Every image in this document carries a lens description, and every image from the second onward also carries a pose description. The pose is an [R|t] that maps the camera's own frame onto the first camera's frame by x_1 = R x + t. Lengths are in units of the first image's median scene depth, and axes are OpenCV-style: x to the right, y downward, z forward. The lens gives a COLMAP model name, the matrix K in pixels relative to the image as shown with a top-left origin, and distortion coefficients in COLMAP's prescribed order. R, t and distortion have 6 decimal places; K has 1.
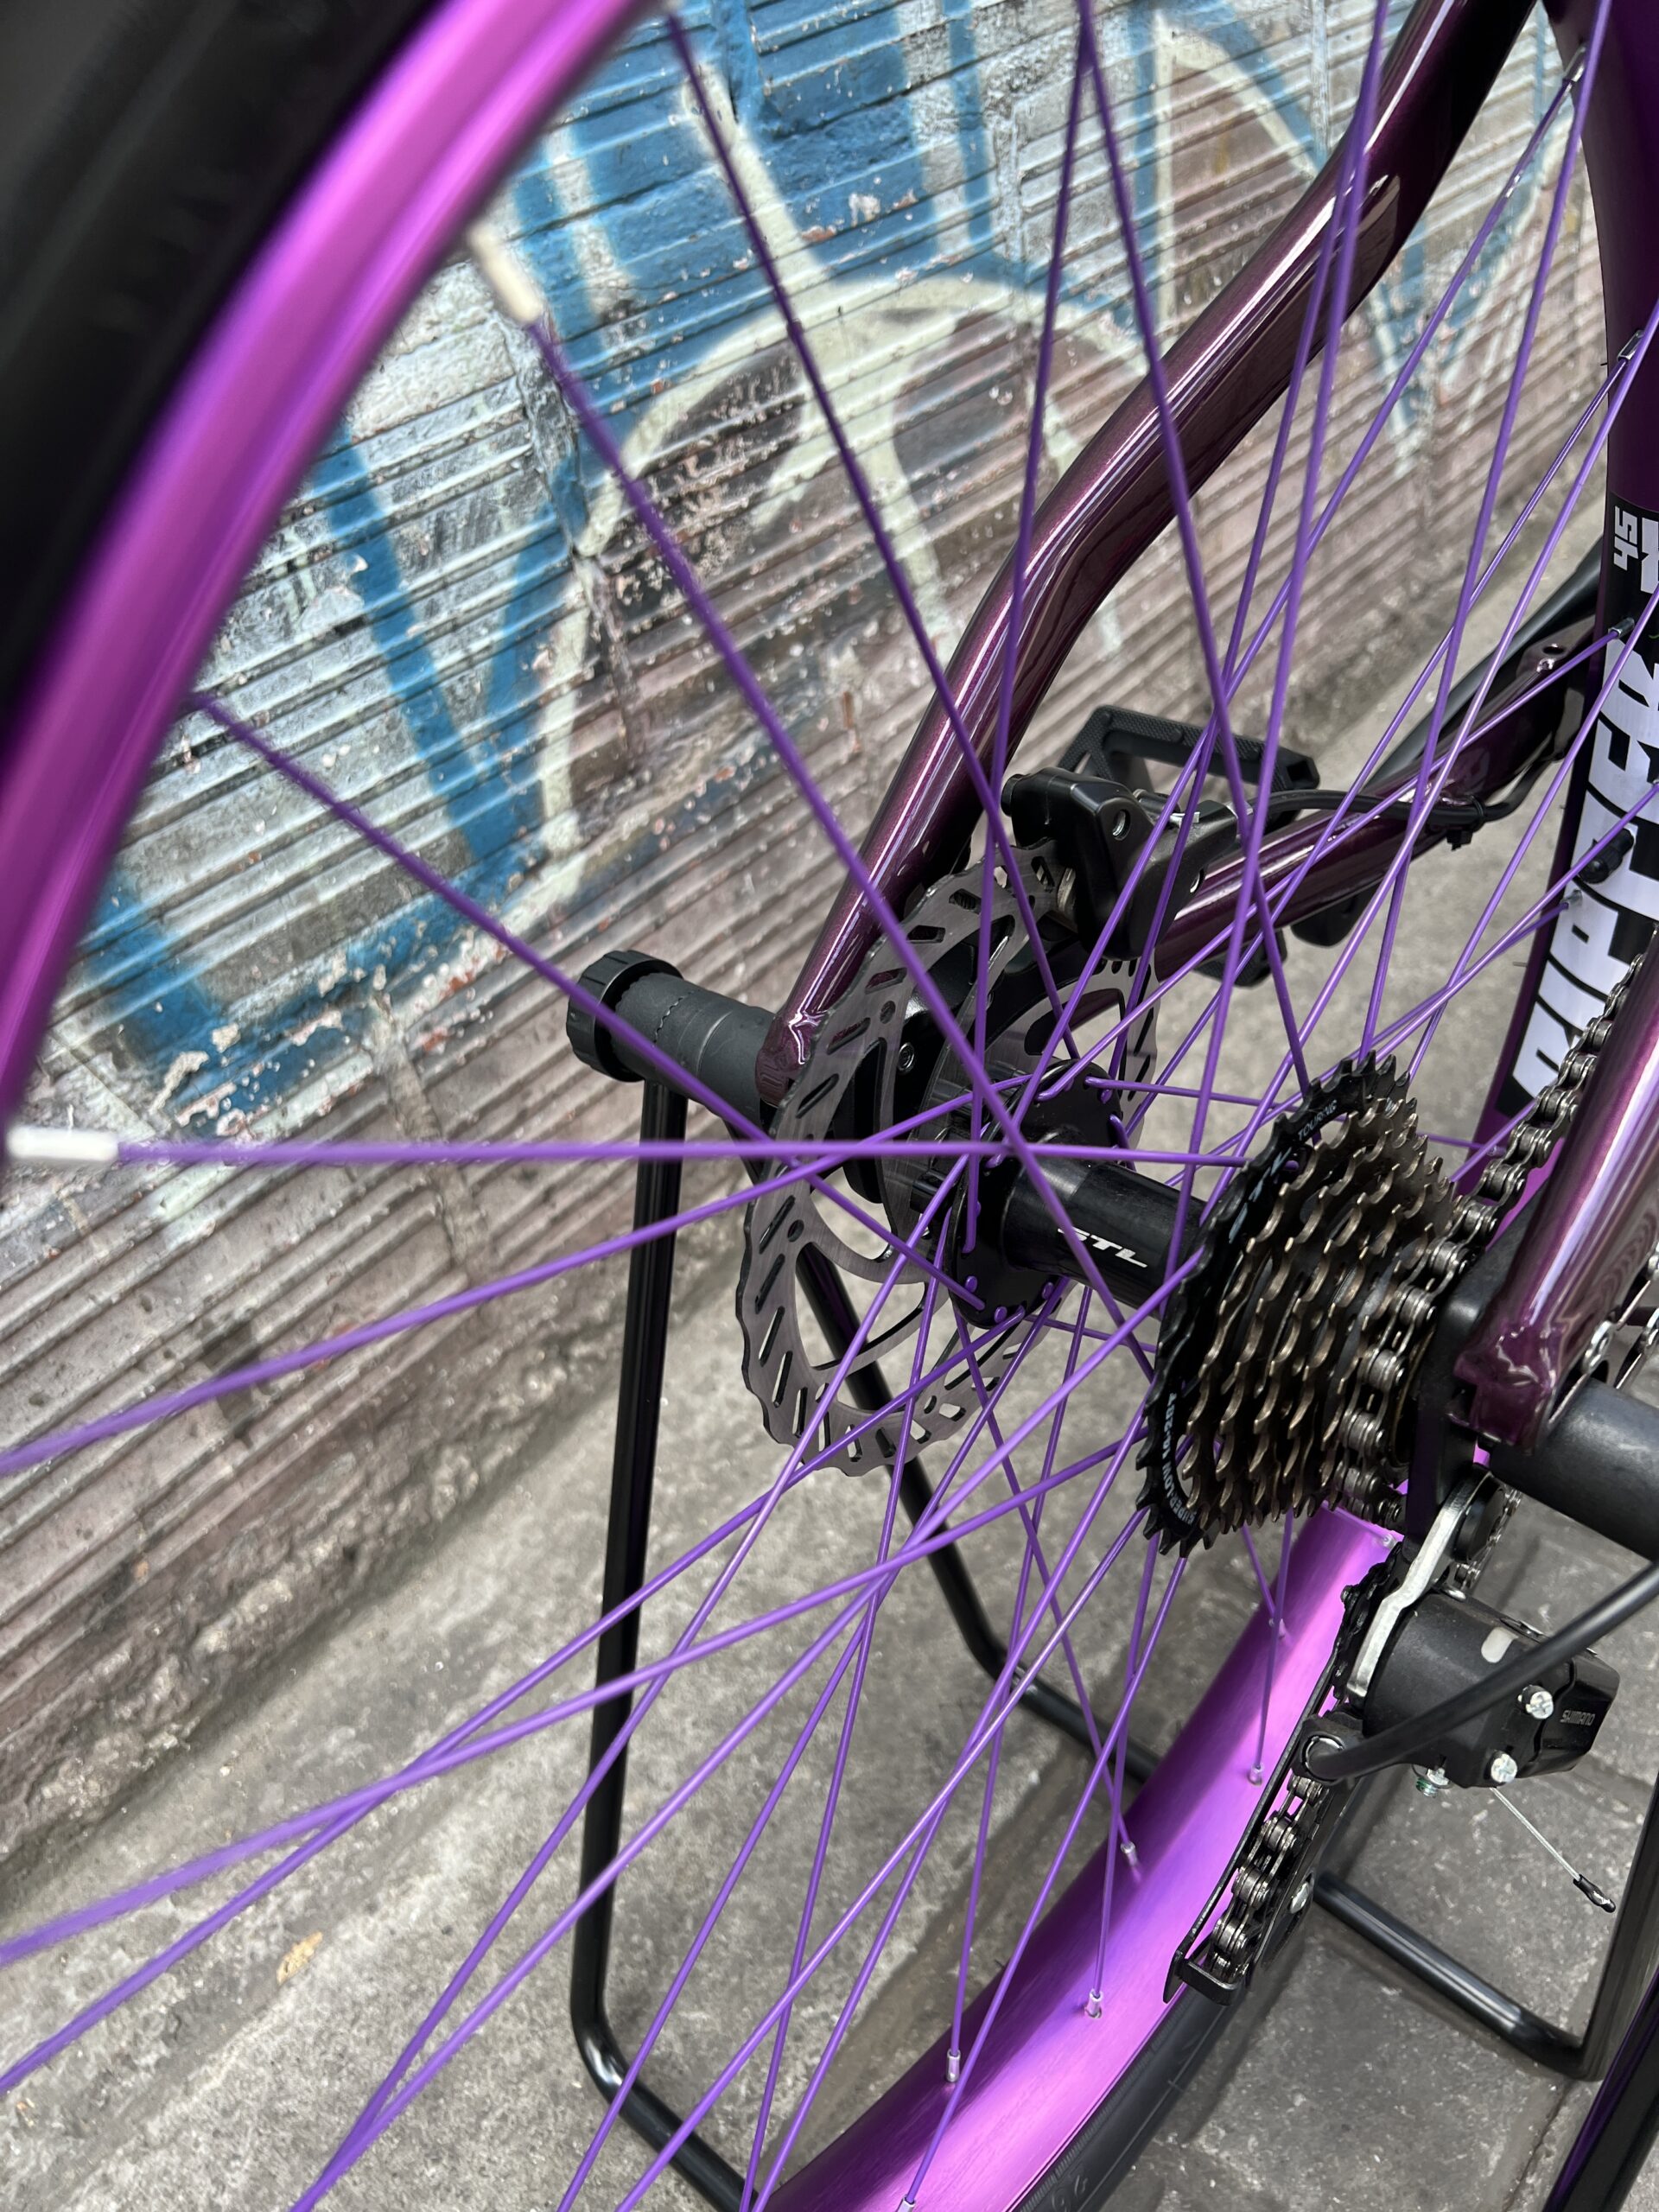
lens RADIAL K [[1674.8, 0, 835.9], [0, 1674.8, 1102.7], [0, 0, 1]] dist [0.040550, -0.060822]
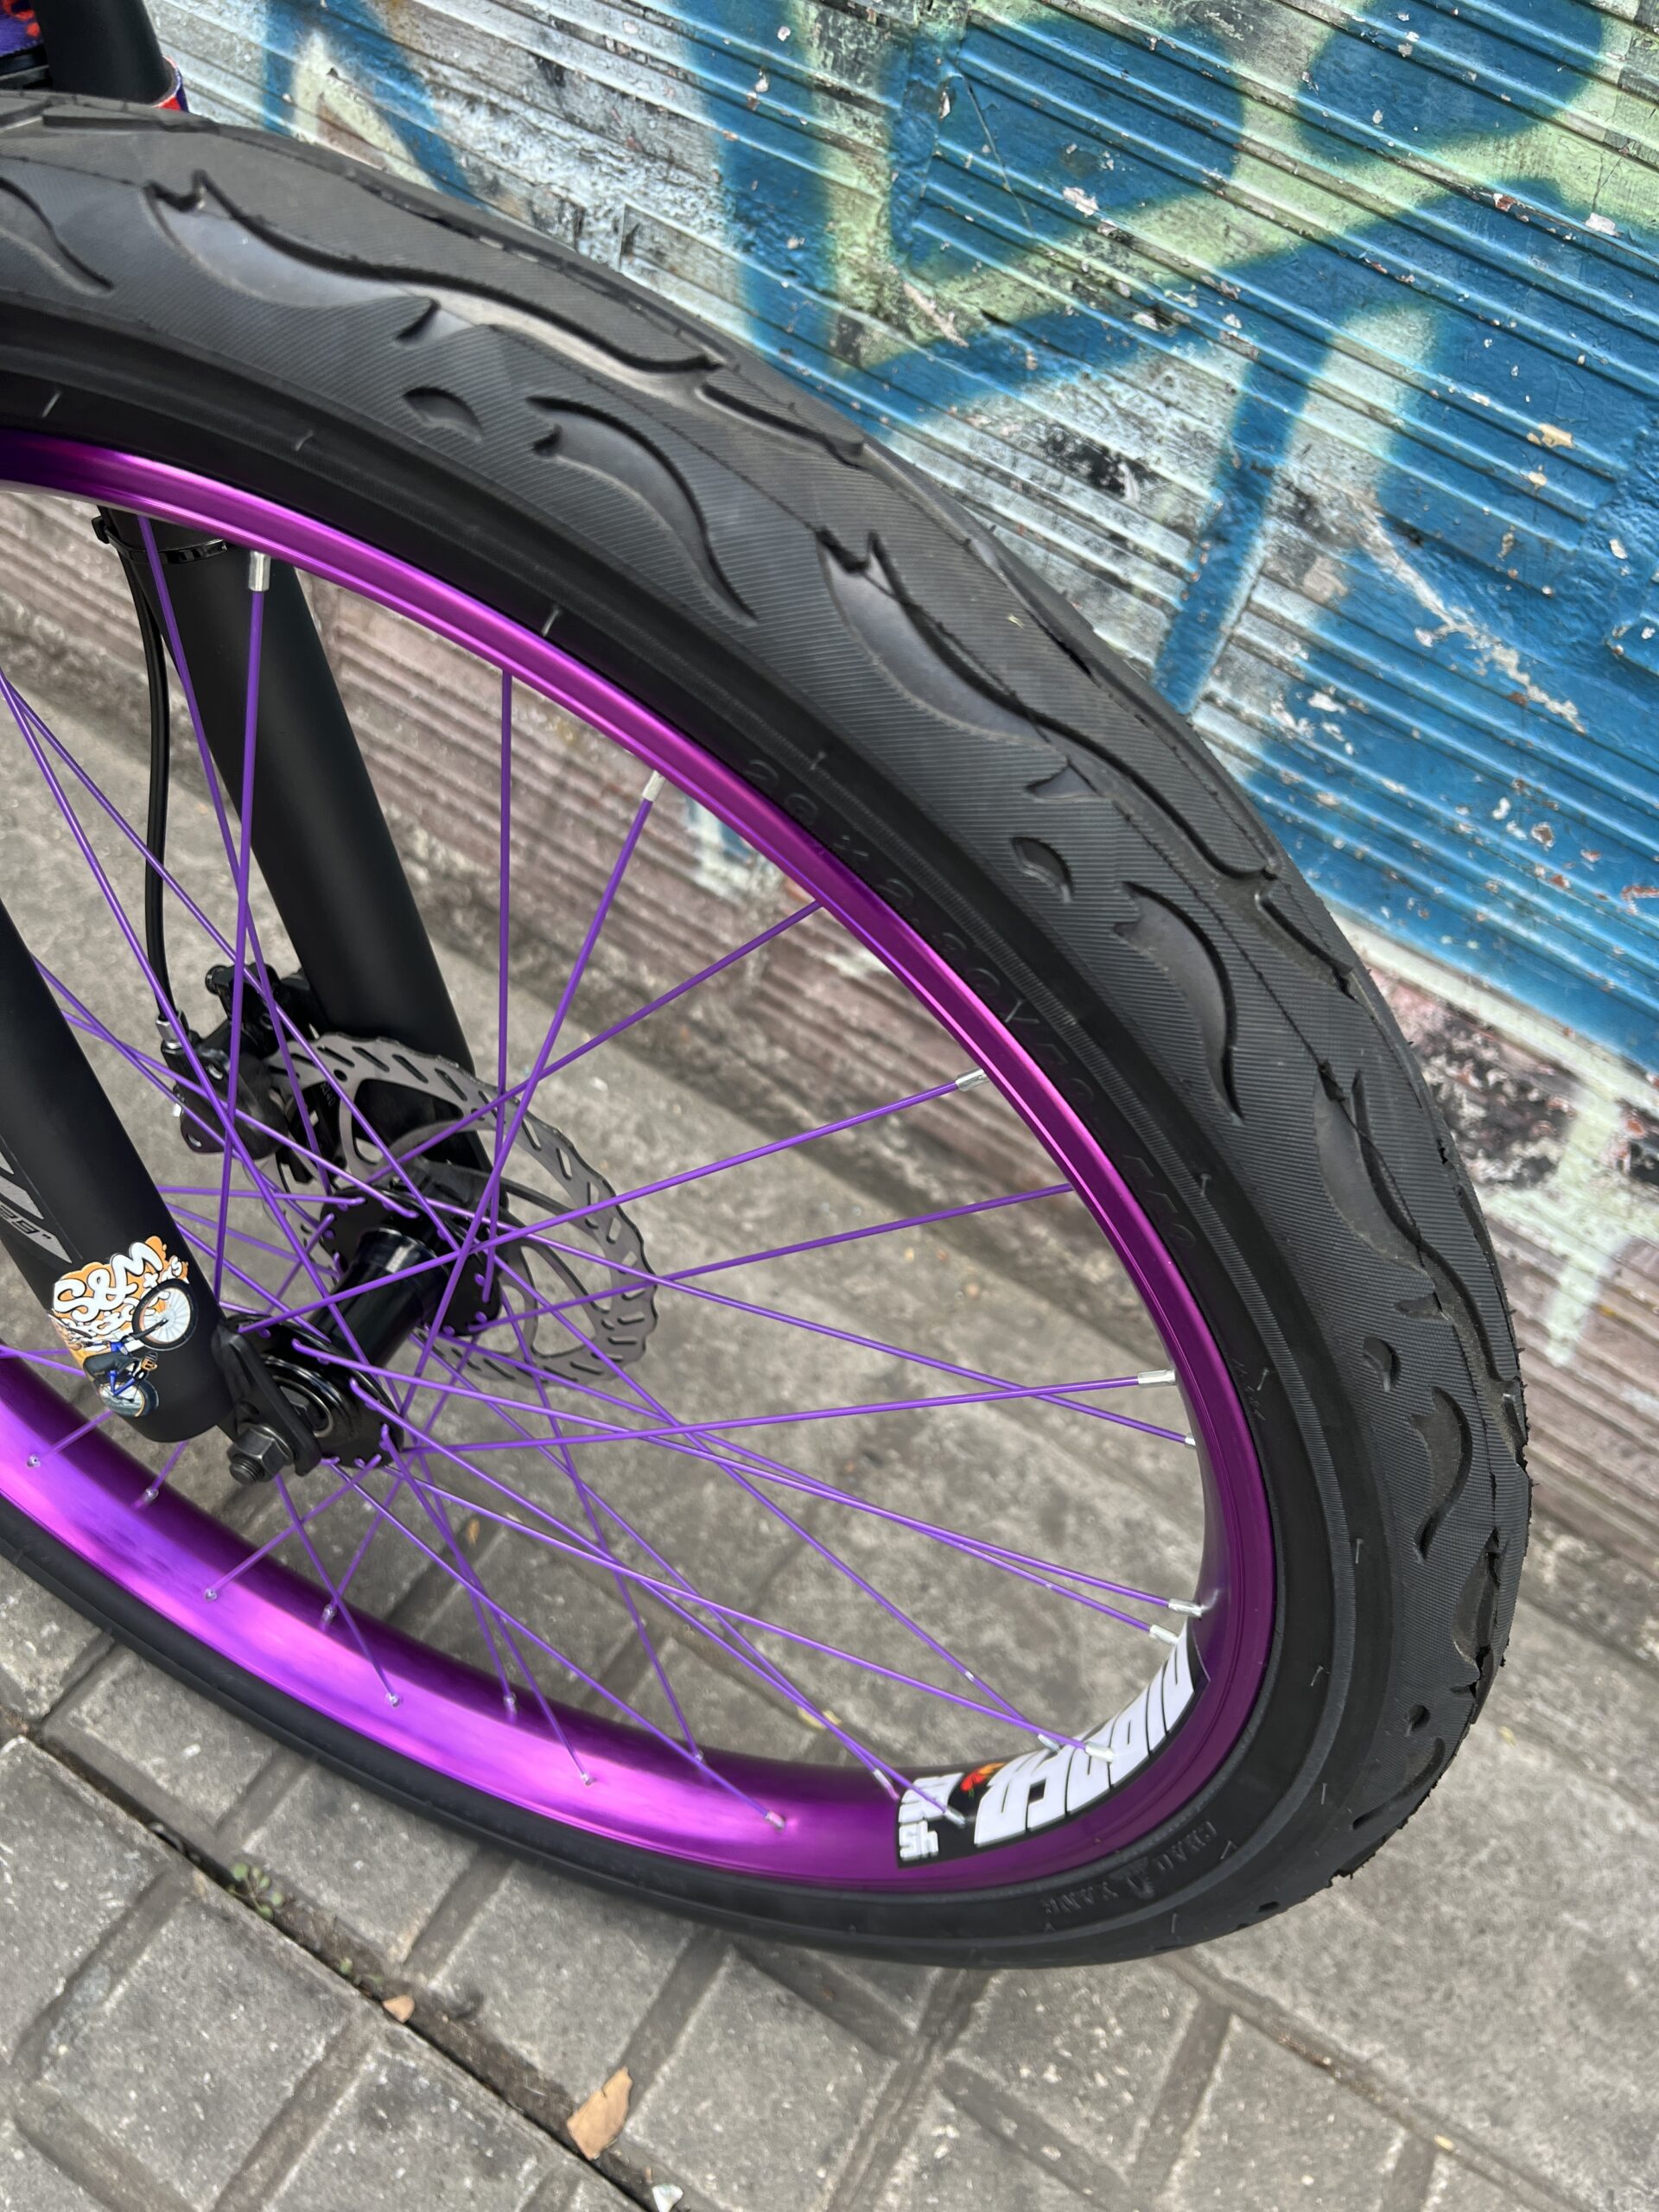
lens RADIAL K [[1674.8, 0, 835.9], [0, 1674.8, 1102.7], [0, 0, 1]] dist [0.040550, -0.060822]
pose [[0.123922, 0.866029, -0.484393, 1.470674], [-0.763110, 0.395205, 0.511347, -1.413227], [0.634276, 0.306278, 0.709850, 0.949075]]
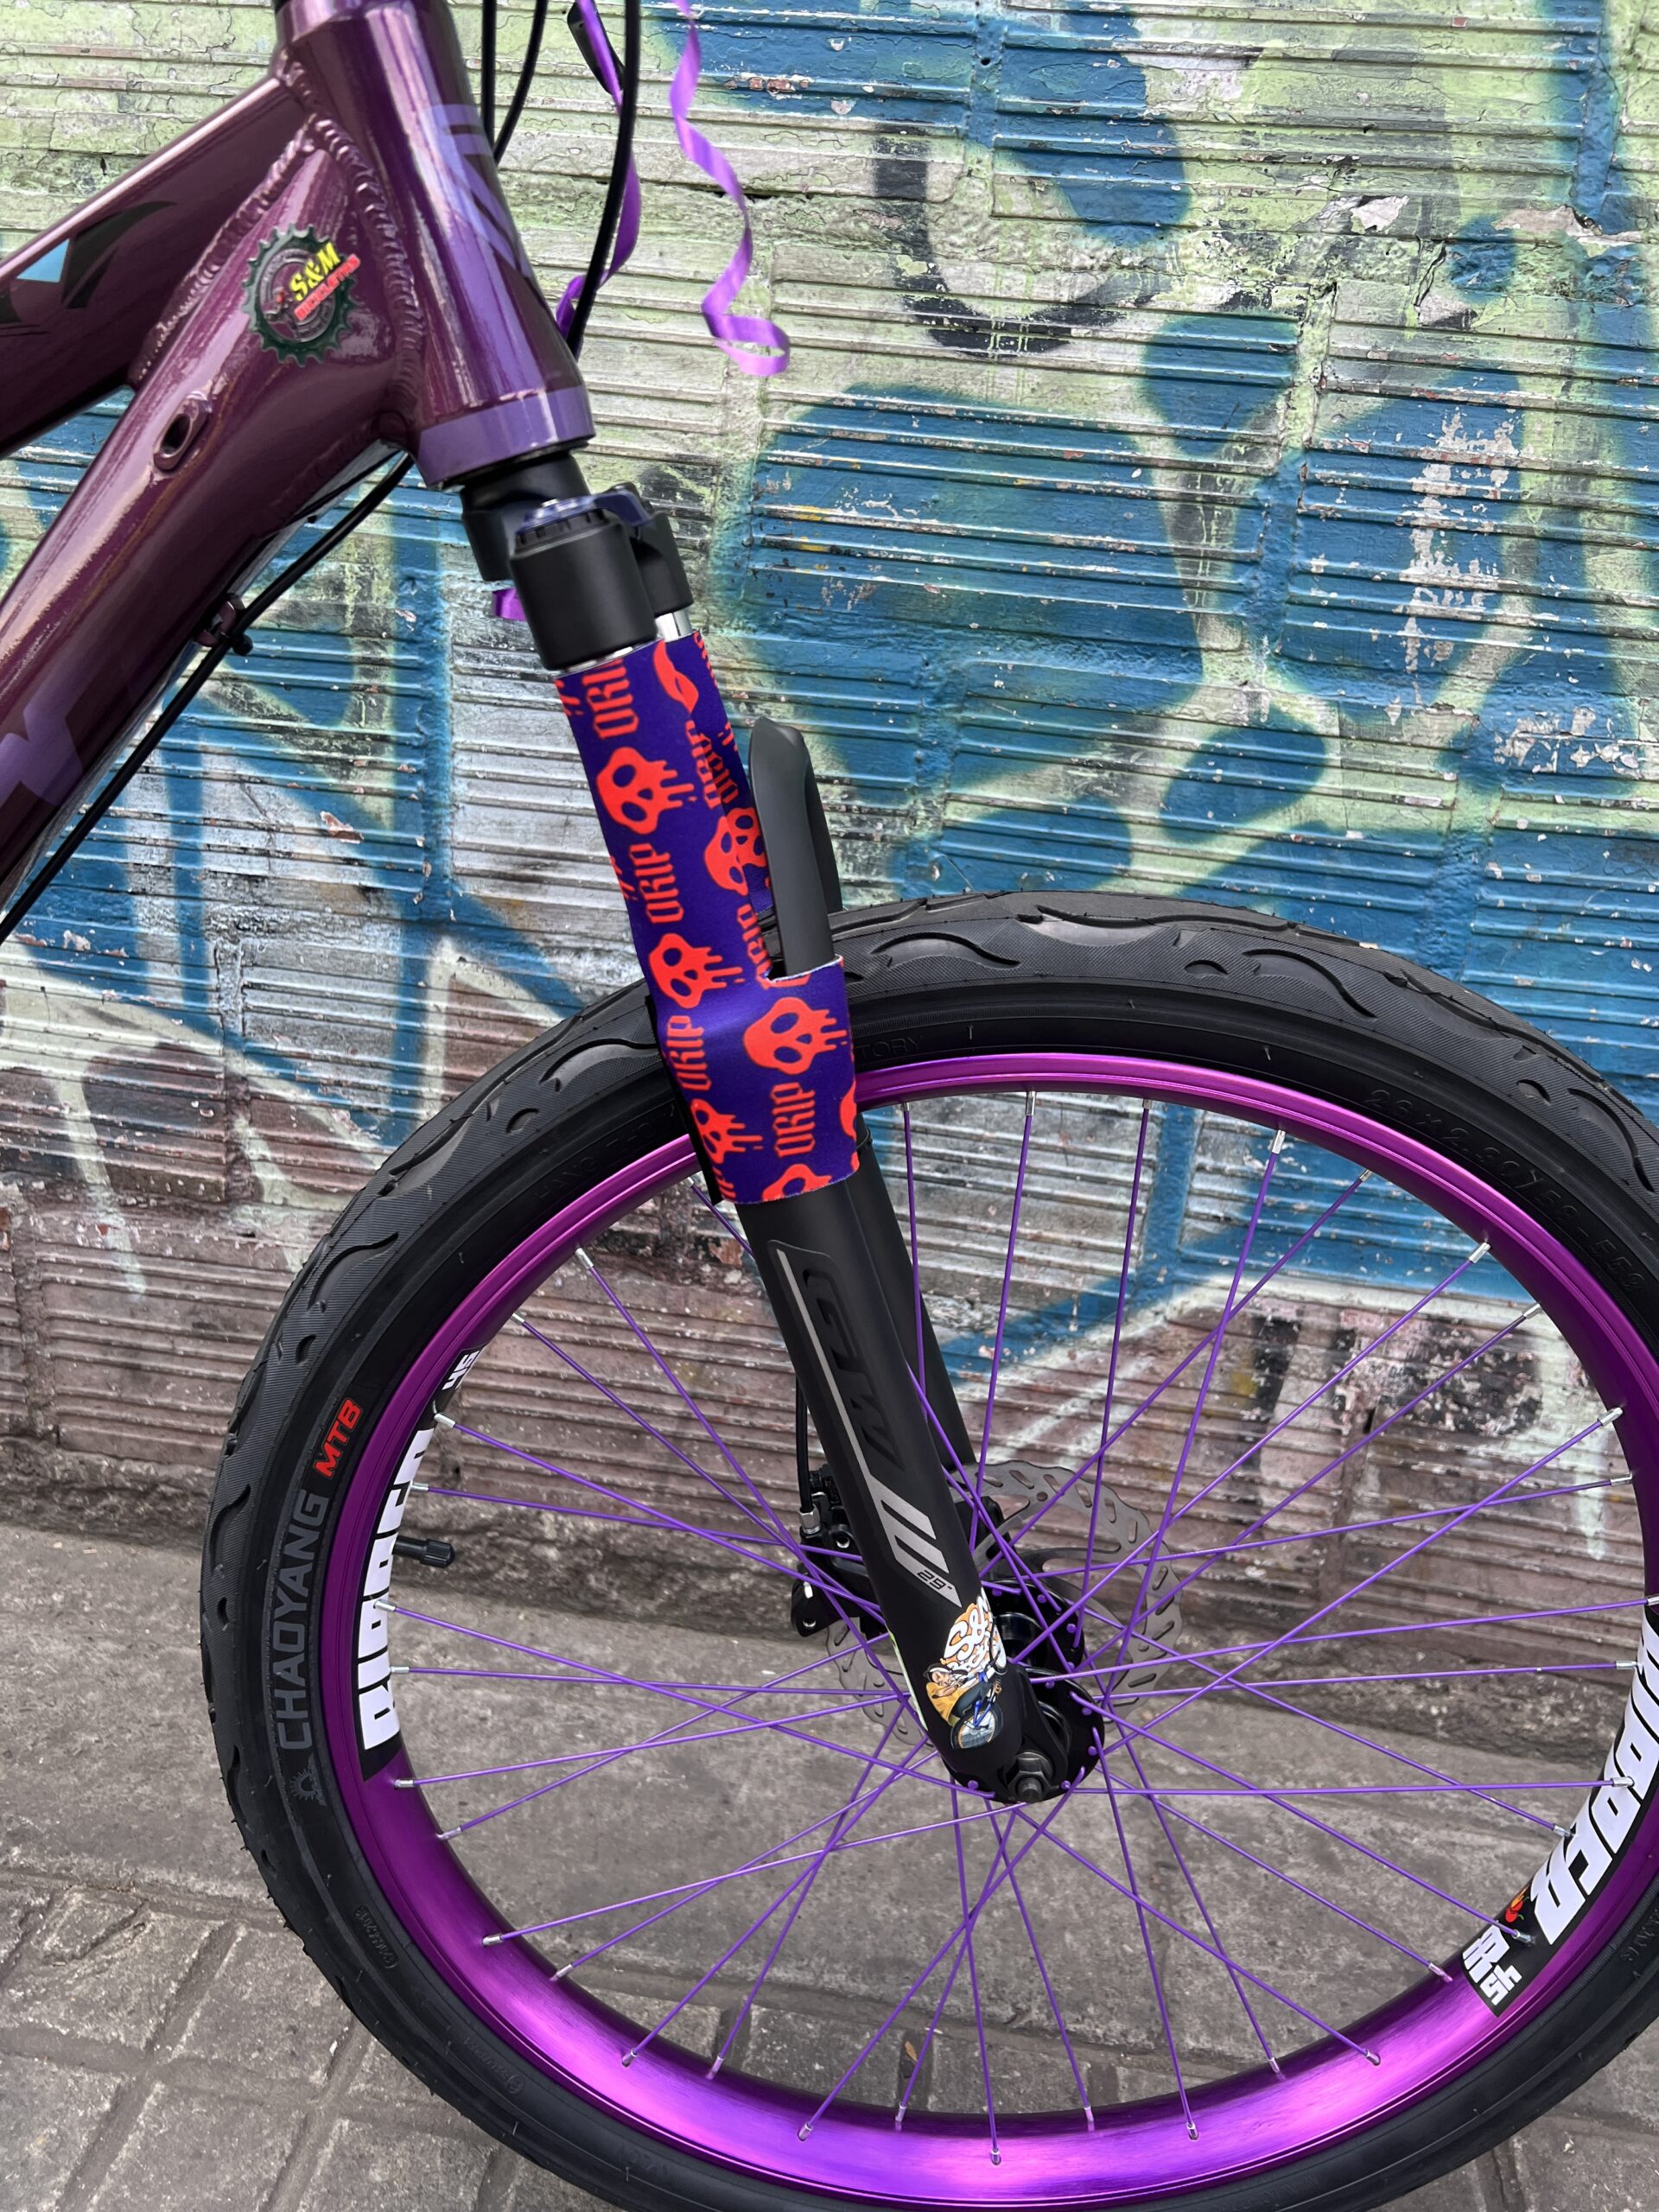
lens RADIAL K [[1662.1, 0, 829.5], [0, 1662.1, 1106.0], [0, 0, 1]] dist [0.054567, -0.071427]
pose [[0.513965, 0.501121, -0.696217, 1.635989], [-0.643335, 0.762042, 0.073574, -1.081481], [0.567415, 0.410086, 0.714051, 0.444678]]
